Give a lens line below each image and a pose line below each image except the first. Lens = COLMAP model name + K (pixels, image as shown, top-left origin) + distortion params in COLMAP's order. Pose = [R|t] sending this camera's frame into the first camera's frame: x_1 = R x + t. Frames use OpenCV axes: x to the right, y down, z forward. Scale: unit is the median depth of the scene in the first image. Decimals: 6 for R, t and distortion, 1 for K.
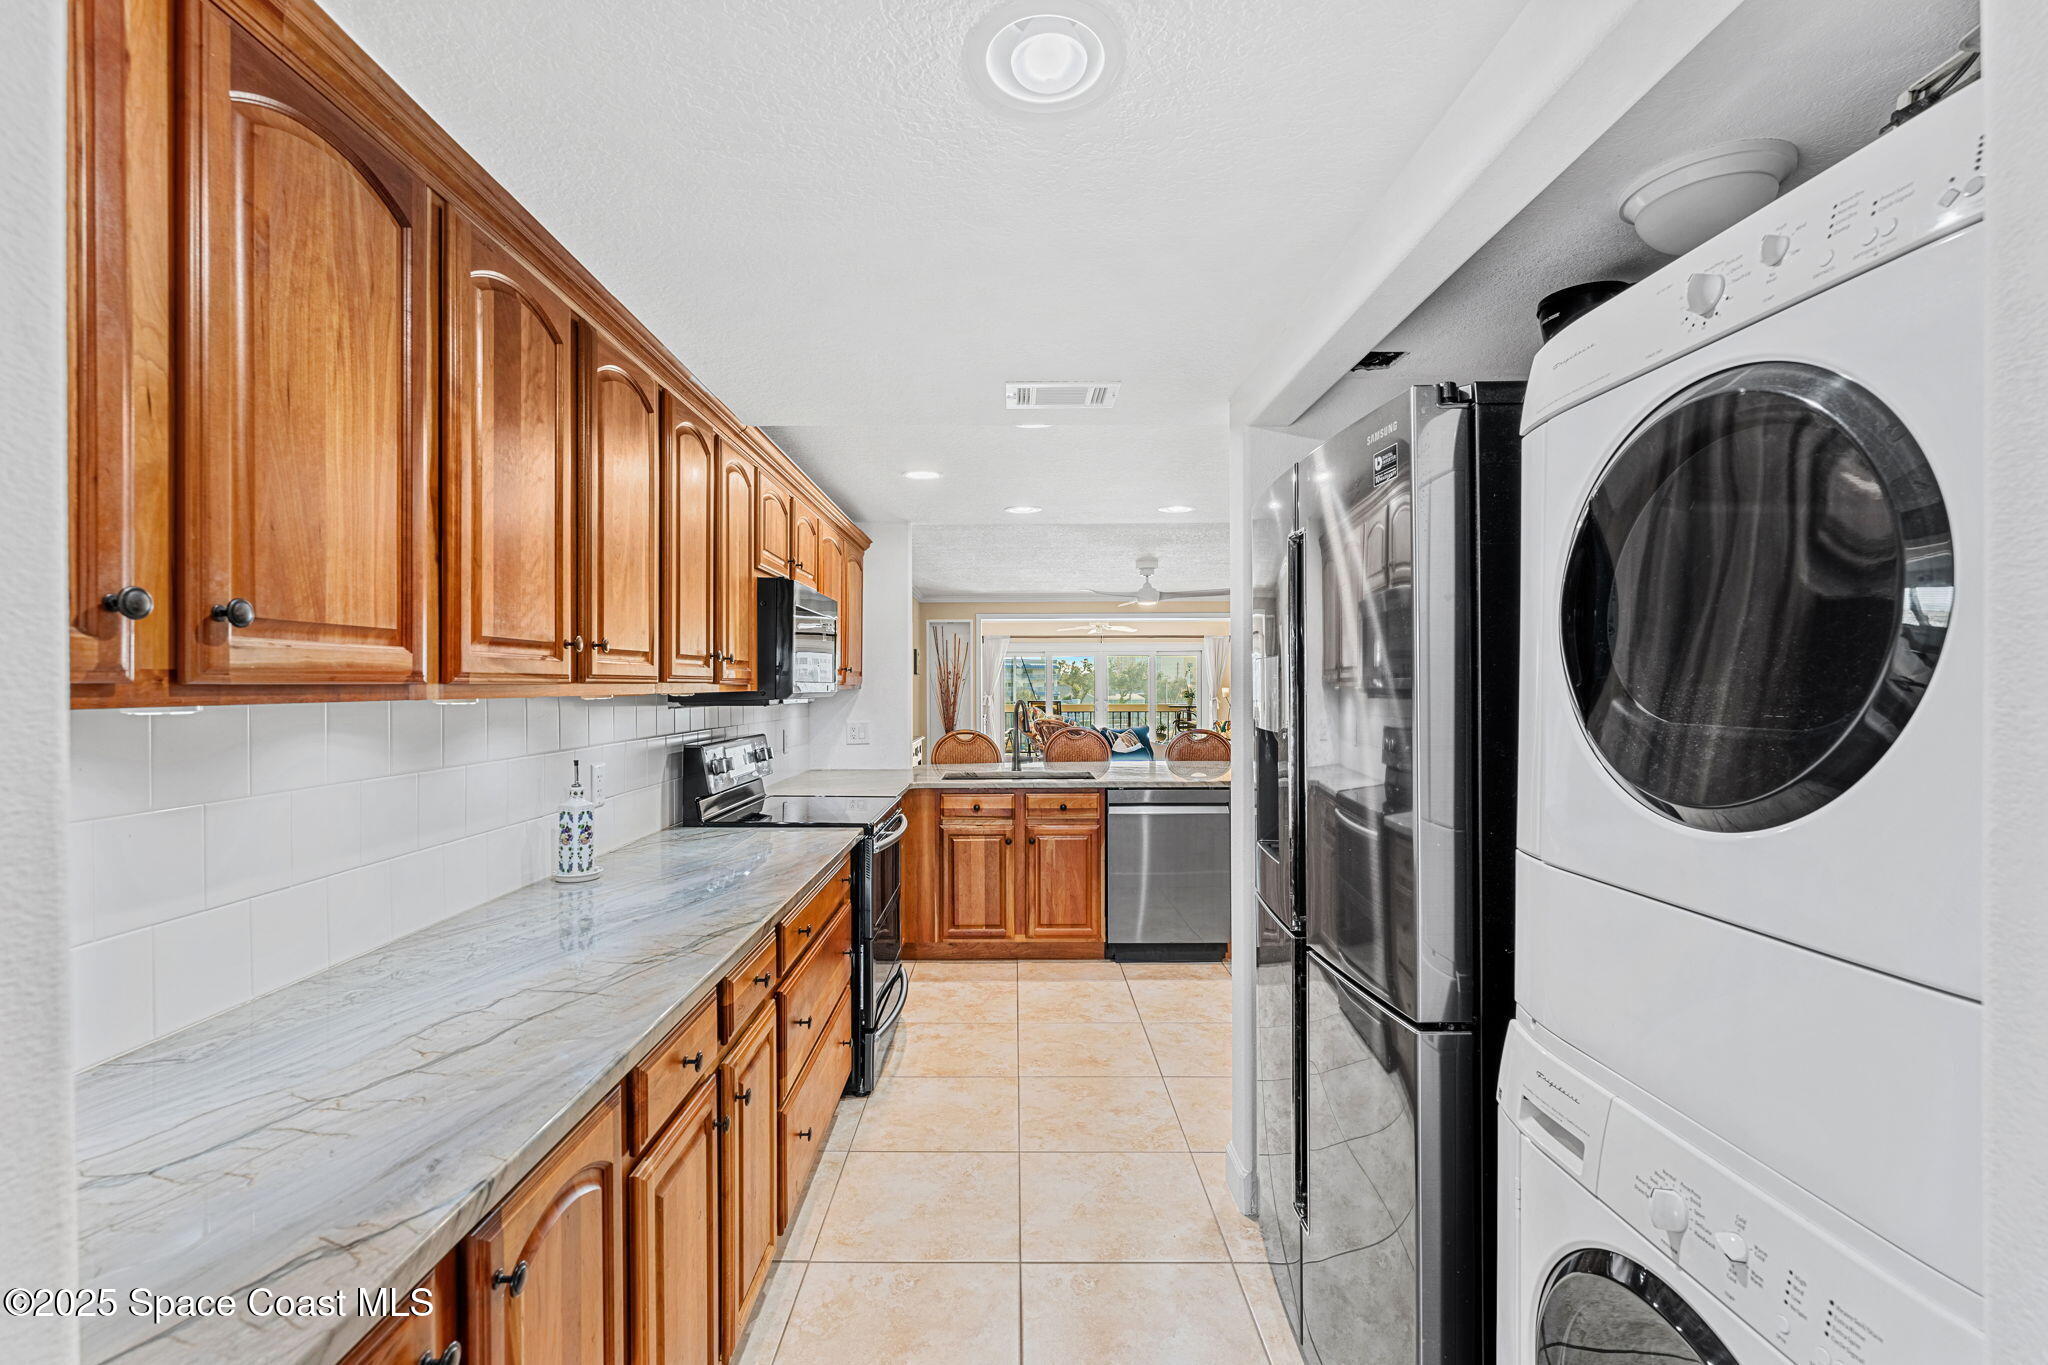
lens RADIAL K [[862.2, 0, 1018.7], [0, 862.2, 685.6], [0, 0, 1]] dist [0.000060, -0.000284]
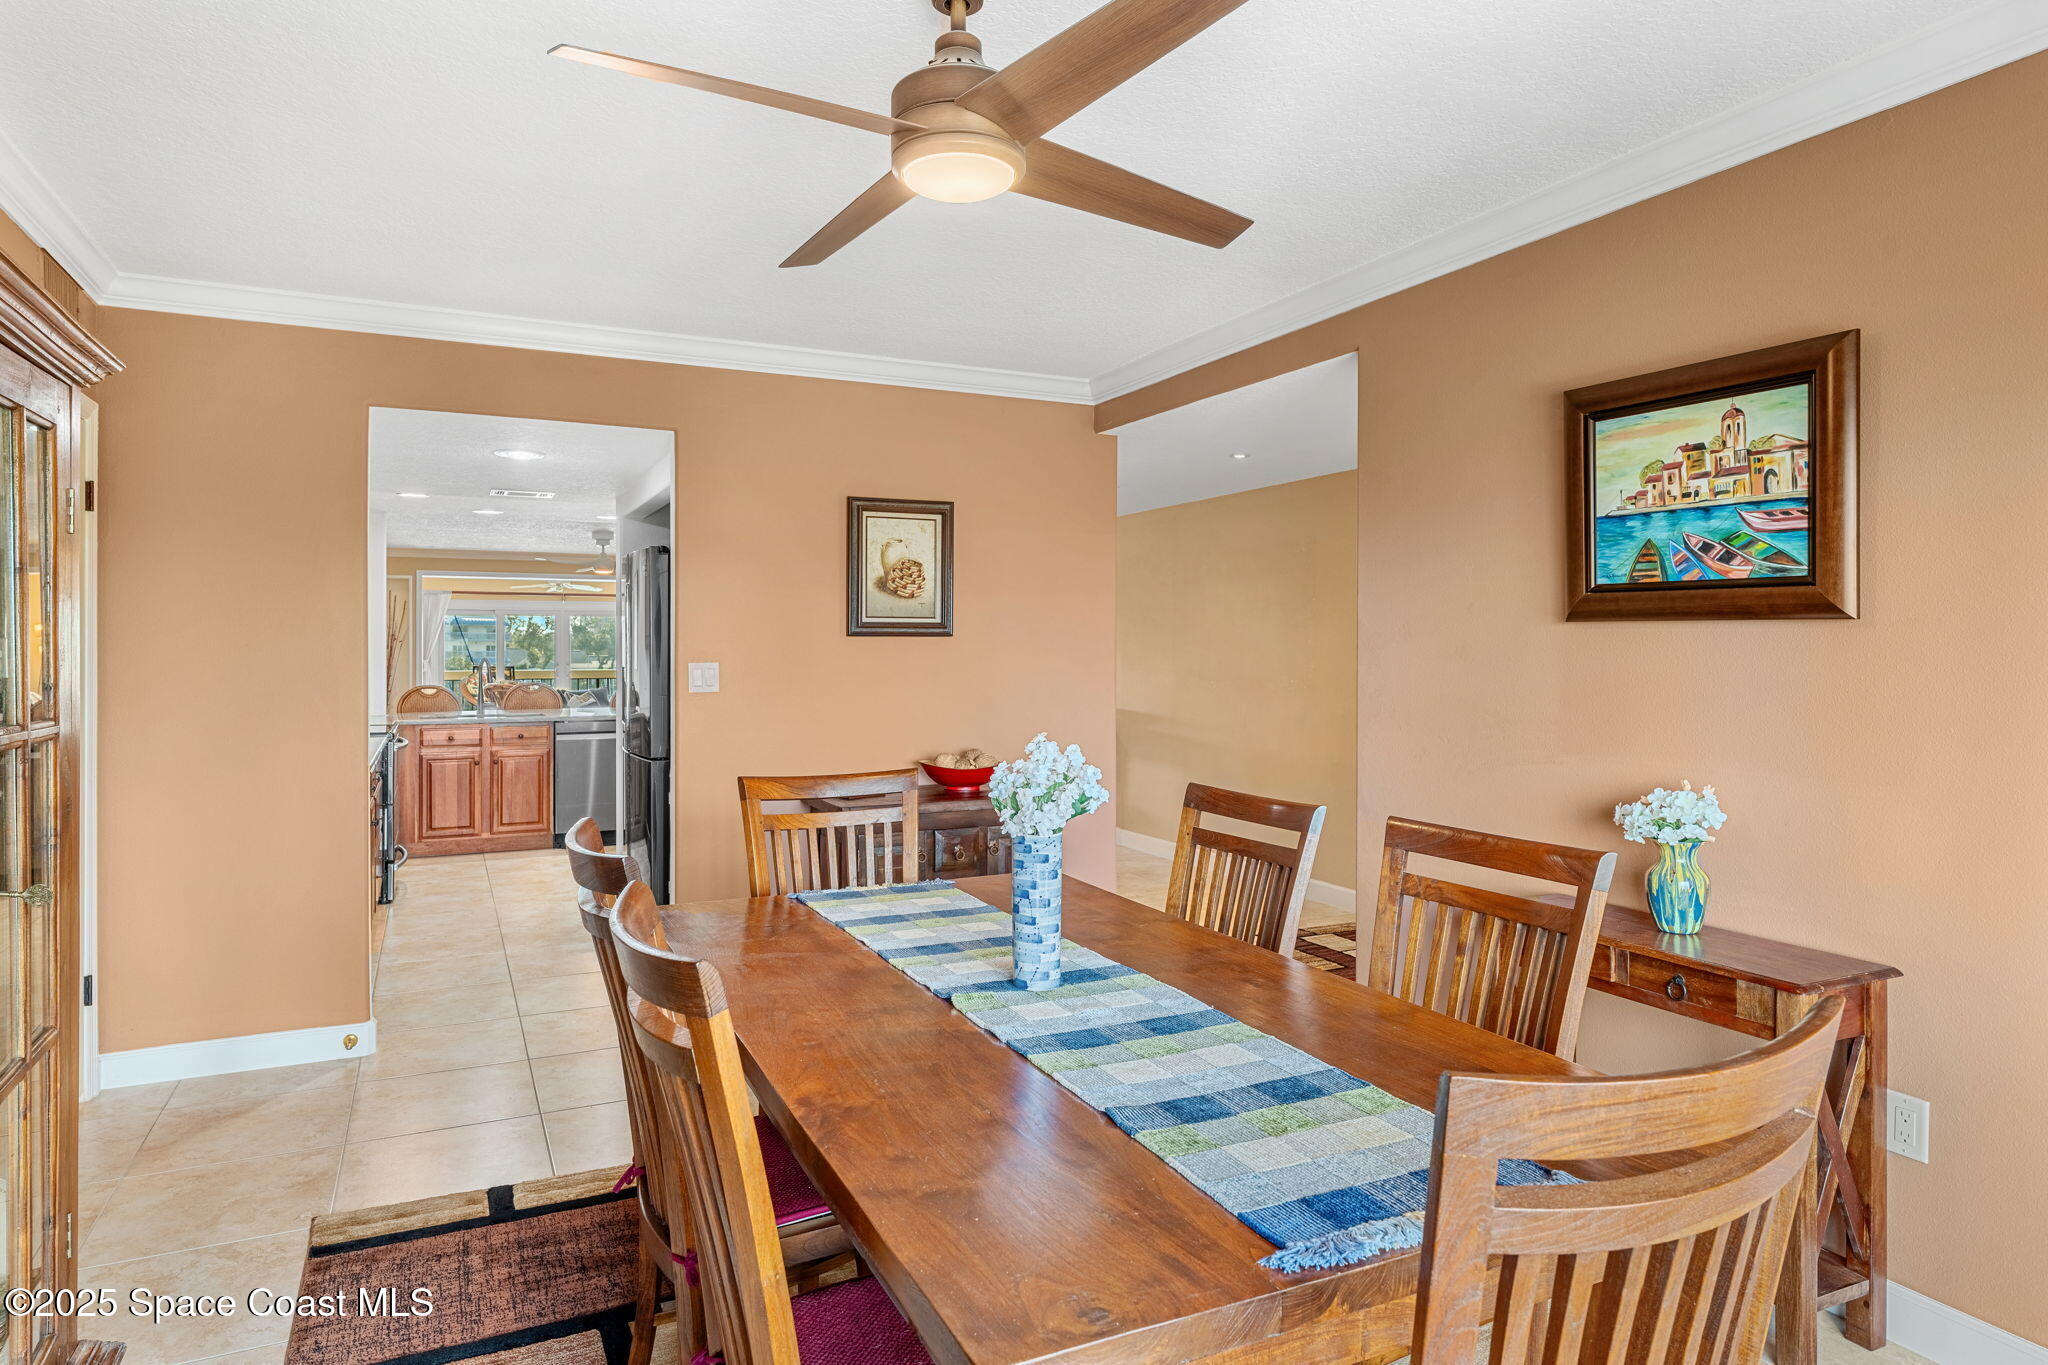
lens RADIAL K [[1208.8, 0, 1022.9], [0, 1208.8, 664.9], [0, 0, 1]] dist [-0.003991, -0.000351]
pose [[0.900071, 0.000387, 0.435744, -0.065993], [-0.005113, 0.999940, 0.009673, 0.005156], [-0.435714, -0.010934, 0.900019, -1.059160]]
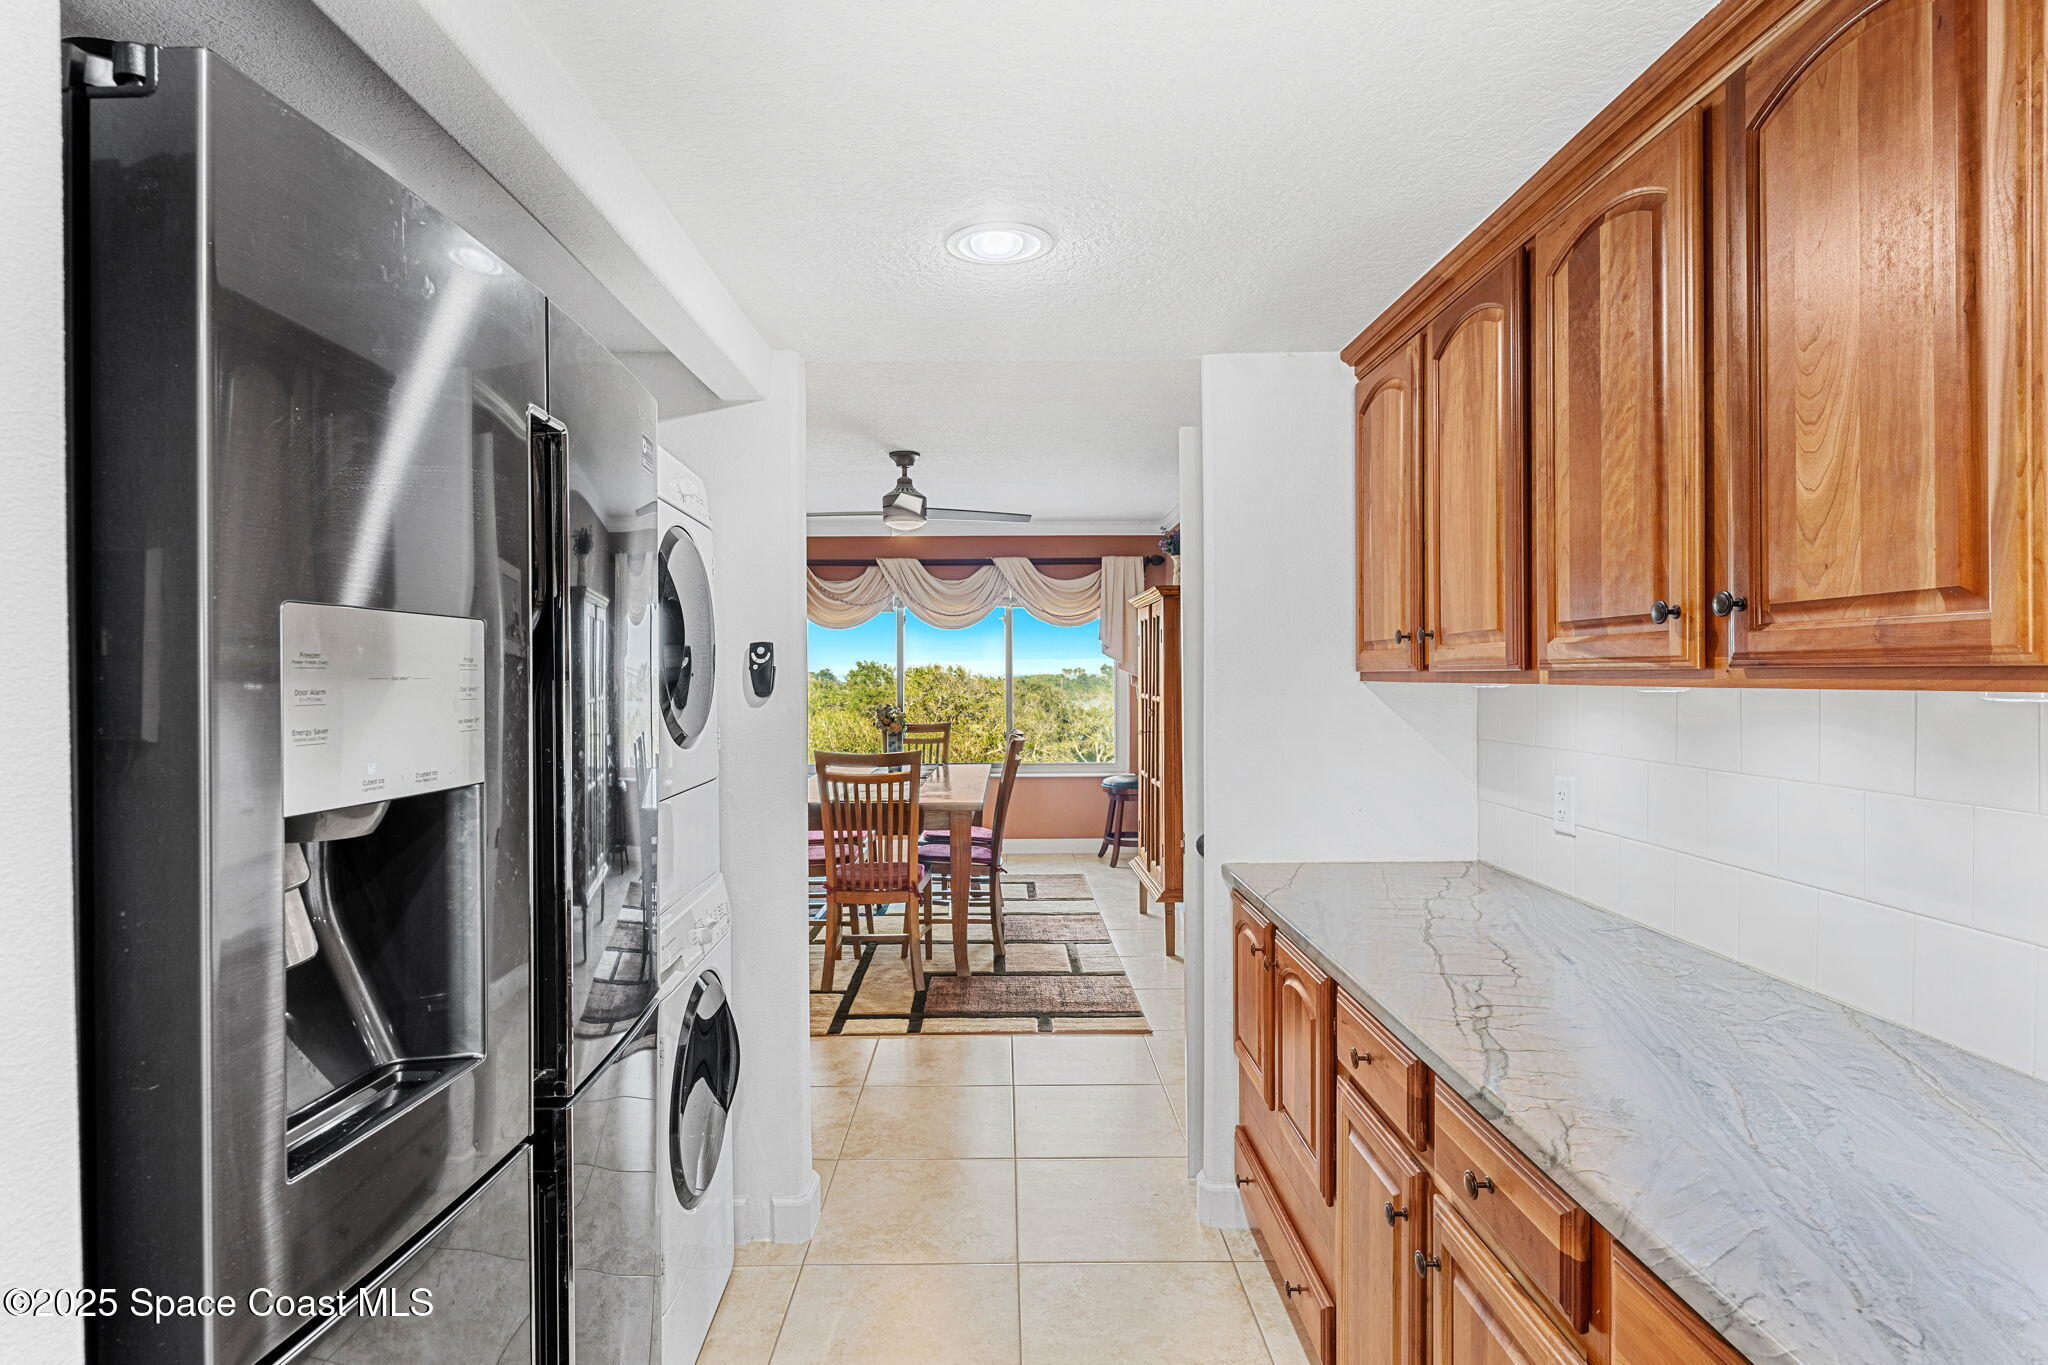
lens RADIAL K [[1071.3, 0, 1043.6], [0, 1071.3, 676.1], [0, 0, 1]] dist [-0.000707, -0.000320]
pose [[-0.999629, 0.007676, -0.026138, 0.004861], [0.007681, 0.999970, -0.000126, 0.000354], [0.026136, -0.000327, -0.999658, 1.108933]]
